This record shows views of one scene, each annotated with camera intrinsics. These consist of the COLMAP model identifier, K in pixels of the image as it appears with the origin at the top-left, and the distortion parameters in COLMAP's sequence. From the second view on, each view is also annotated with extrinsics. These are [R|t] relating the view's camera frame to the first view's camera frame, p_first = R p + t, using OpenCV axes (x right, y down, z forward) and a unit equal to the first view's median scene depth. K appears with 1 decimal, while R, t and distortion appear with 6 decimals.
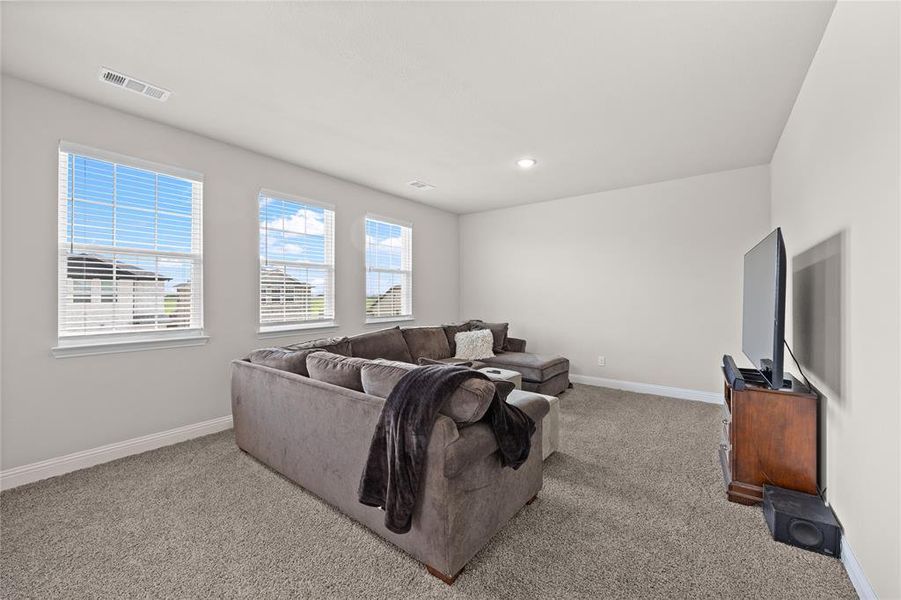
lens RADIAL K [[349.6, 0, 452.0], [0, 349.6, 299.4], [0, 0, 1]] dist [0.001161, 0.000088]
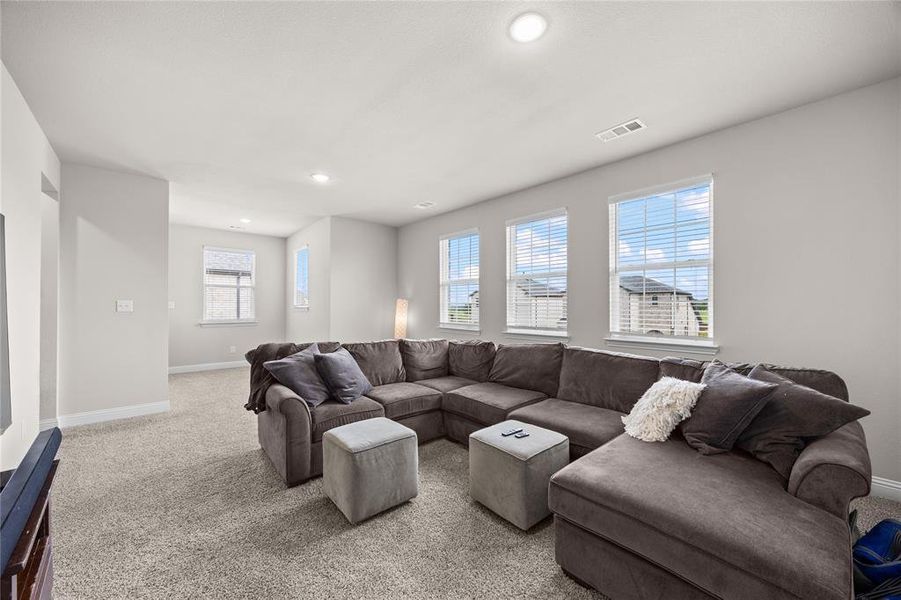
lens RADIAL K [[349.6, 0, 449.6], [0, 349.6, 303.1], [0, 0, 1]] dist [0.001161, 0.000088]
pose [[-0.194167, 0.001386, -0.980968, 0.732731], [-0.003086, 0.999993, 0.002024, -0.015861], [0.980964, 0.003421, -0.194161, 1.009458]]
